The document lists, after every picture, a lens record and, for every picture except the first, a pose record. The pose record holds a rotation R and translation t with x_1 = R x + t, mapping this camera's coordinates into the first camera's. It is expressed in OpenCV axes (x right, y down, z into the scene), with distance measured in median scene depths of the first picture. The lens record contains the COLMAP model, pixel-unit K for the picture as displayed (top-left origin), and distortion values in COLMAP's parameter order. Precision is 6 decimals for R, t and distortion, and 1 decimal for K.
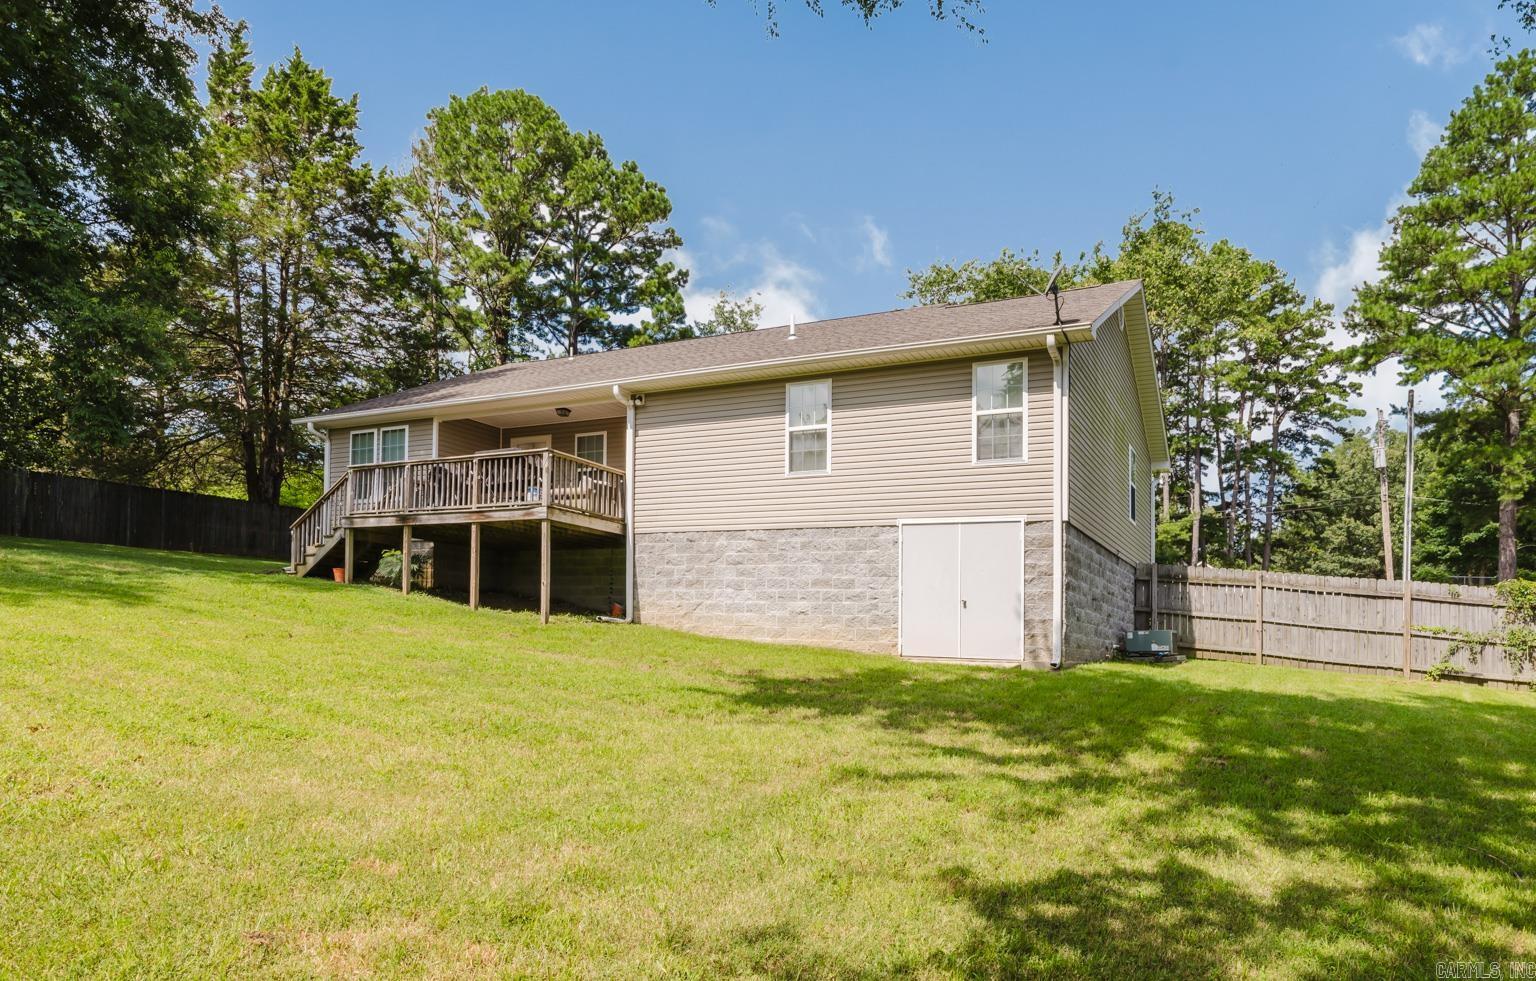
lens RADIAL K [[886.1, 0, 770.7], [0, 886.1, 623.5], [0, 0, 1]] dist [0.000841, 0.000172]
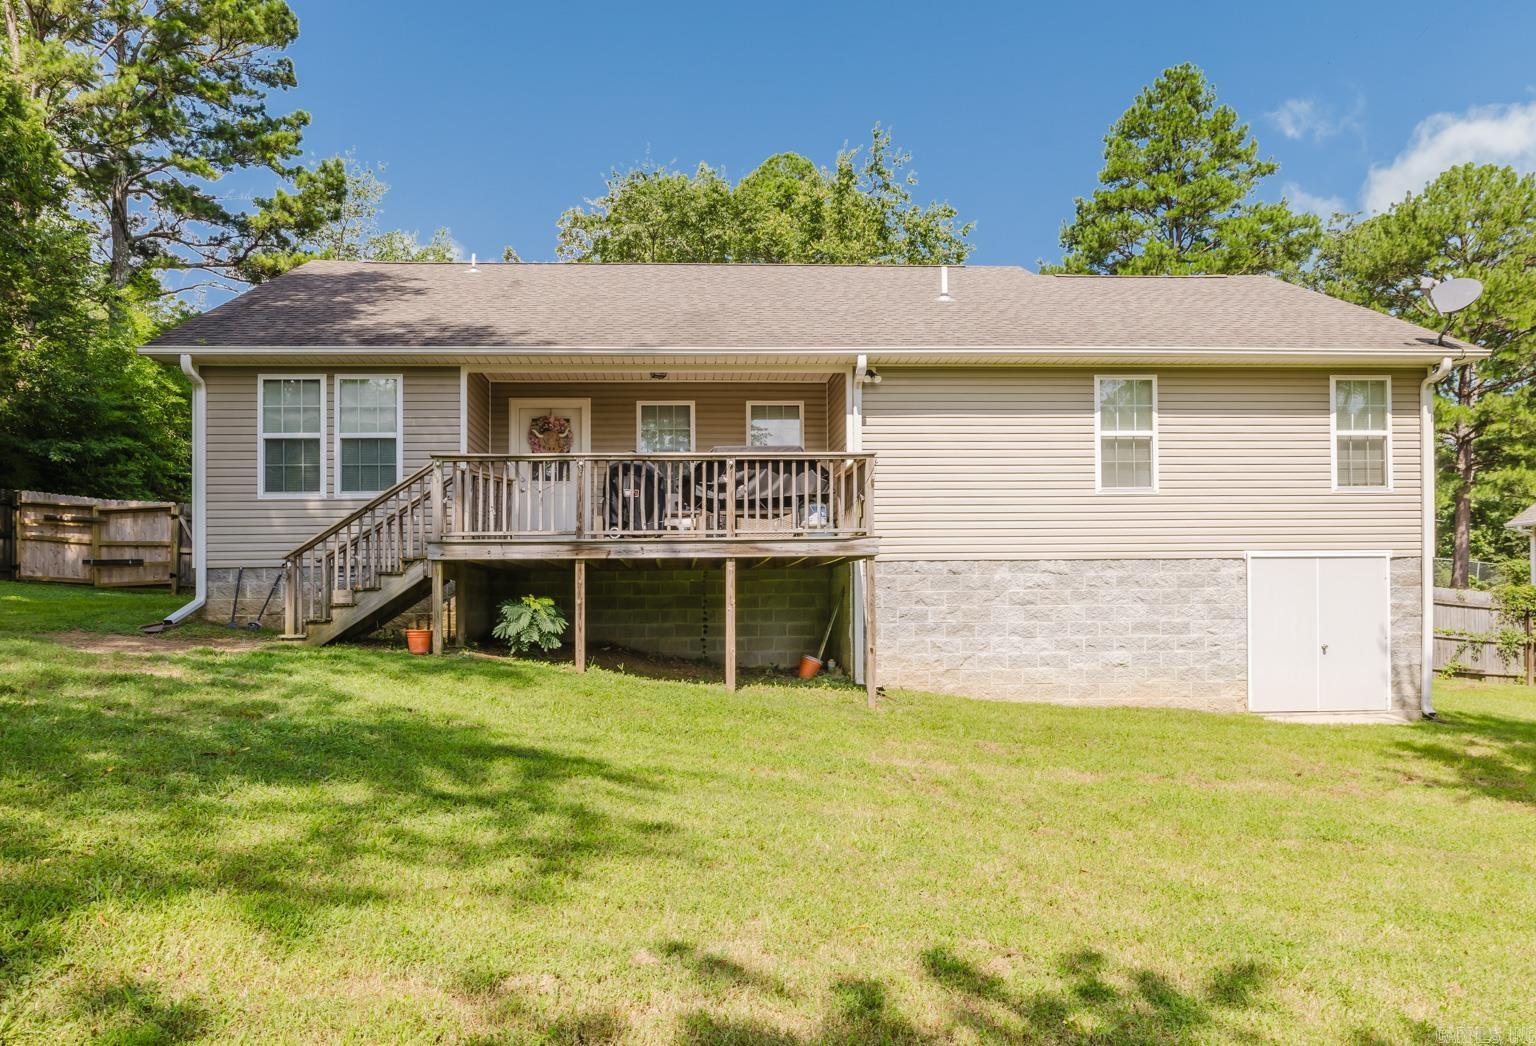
lens RADIAL K [[1038.9, 0, 766.4], [0, 1038.9, 598.2], [0, 0, 1]] dist [0.001681, -0.000401]
pose [[0.877396, -0.037682, 0.478284, -0.676438], [0.029487, 0.999262, 0.024634, -0.102571], [-0.478859, -0.007511, 0.877859, 0.325192]]
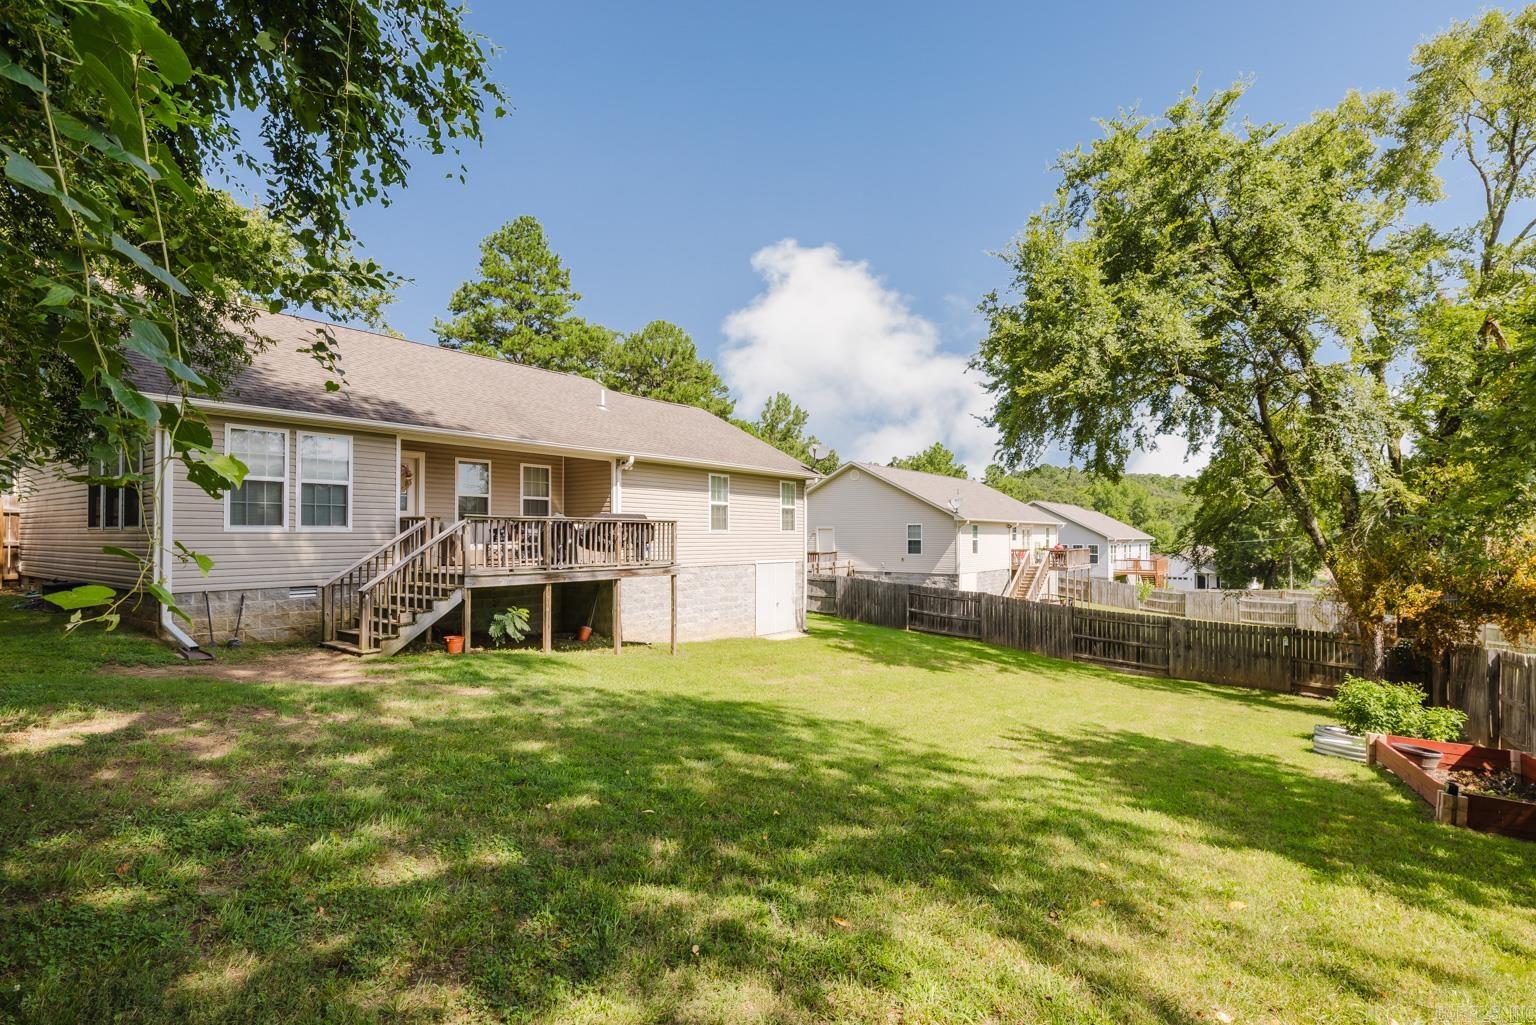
lens RADIAL K [[741.4, 0, 768.0], [0, 741.4, 512.5], [0, 0, 1]] dist [-0.002363, -0.000087]
pose [[0.196190, -0.001604, 0.980565, -1.229139], [-0.017012, 0.999843, 0.005039, -0.207214], [-0.980418, -0.017670, 0.196132, 0.636180]]
